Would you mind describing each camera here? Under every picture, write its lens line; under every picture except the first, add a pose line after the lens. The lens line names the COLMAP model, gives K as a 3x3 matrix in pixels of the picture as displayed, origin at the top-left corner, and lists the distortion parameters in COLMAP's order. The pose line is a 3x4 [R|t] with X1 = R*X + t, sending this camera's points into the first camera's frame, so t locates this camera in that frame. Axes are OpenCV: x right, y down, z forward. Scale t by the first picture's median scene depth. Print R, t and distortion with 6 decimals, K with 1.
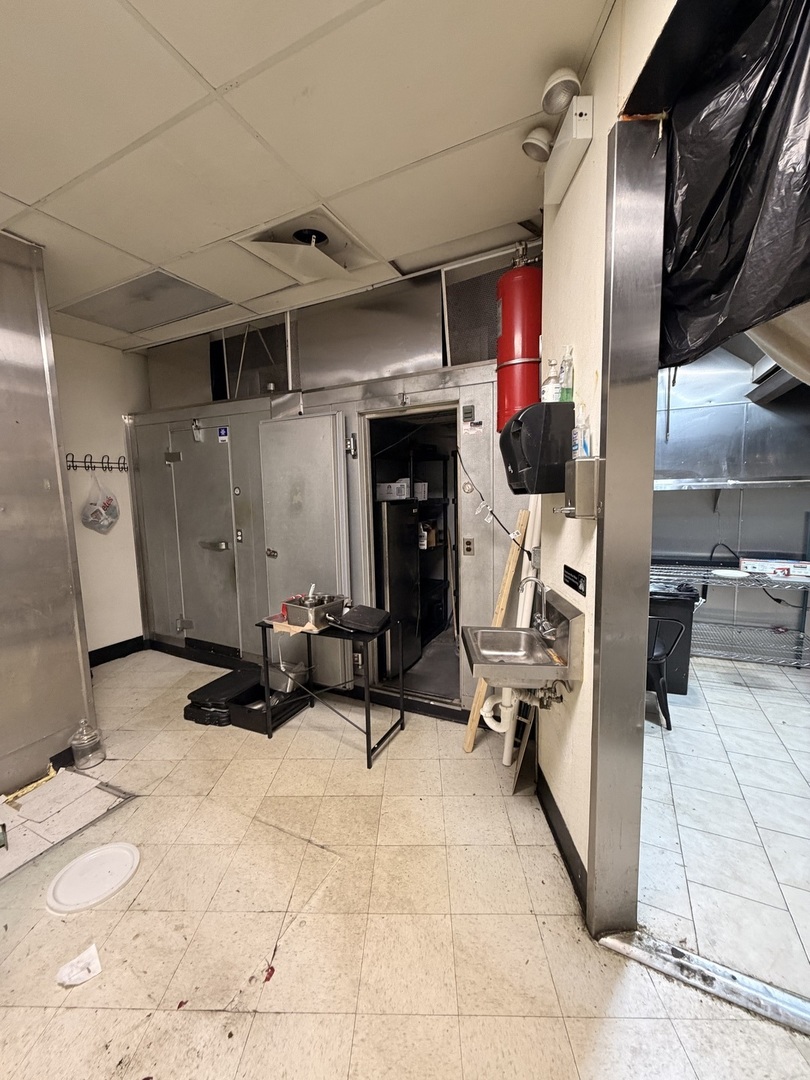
lens RADIAL K [[431.0, 0, 403.7], [0, 431.0, 538.8], [0, 0, 1]] dist [0.000026, 0.000196]
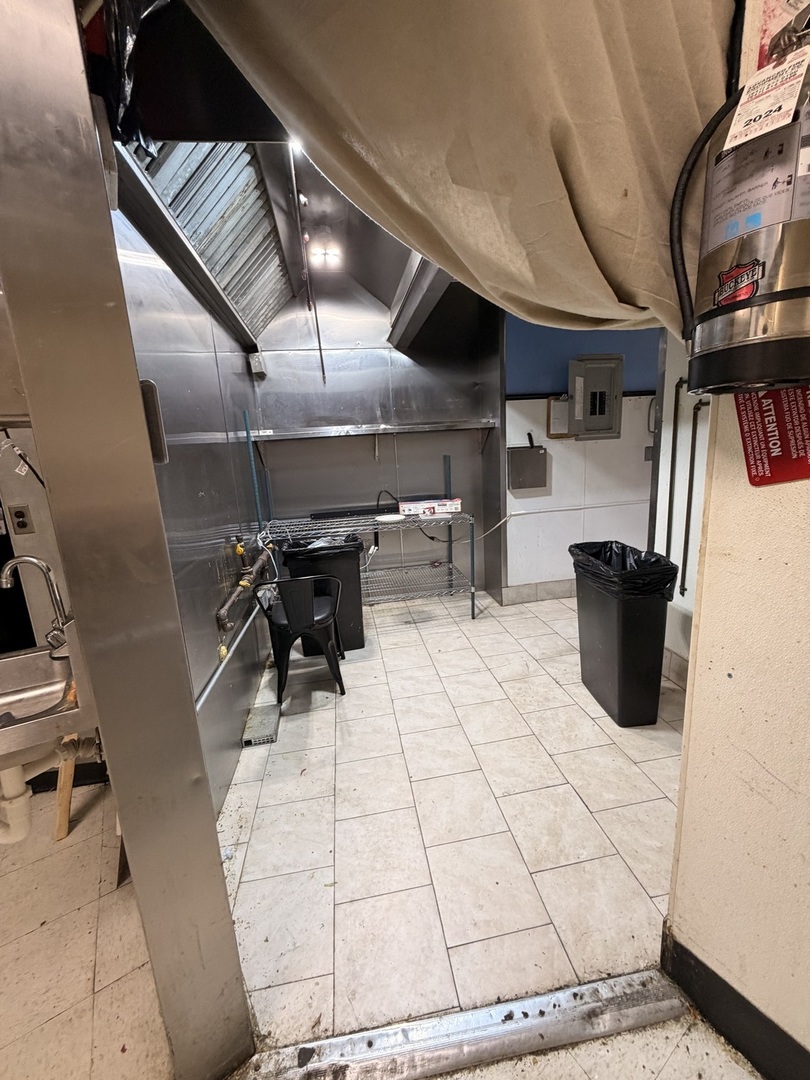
lens RADIAL K [[431.0, 0, 407.3], [0, 431.0, 540.3], [0, 0, 1]] dist [0.000026, 0.000196]
pose [[0.811432, -0.139572, 0.567537, 0.211016], [0.099798, 0.989893, 0.100755, 0.034384], [-0.575863, -0.025117, 0.817160, 0.152969]]
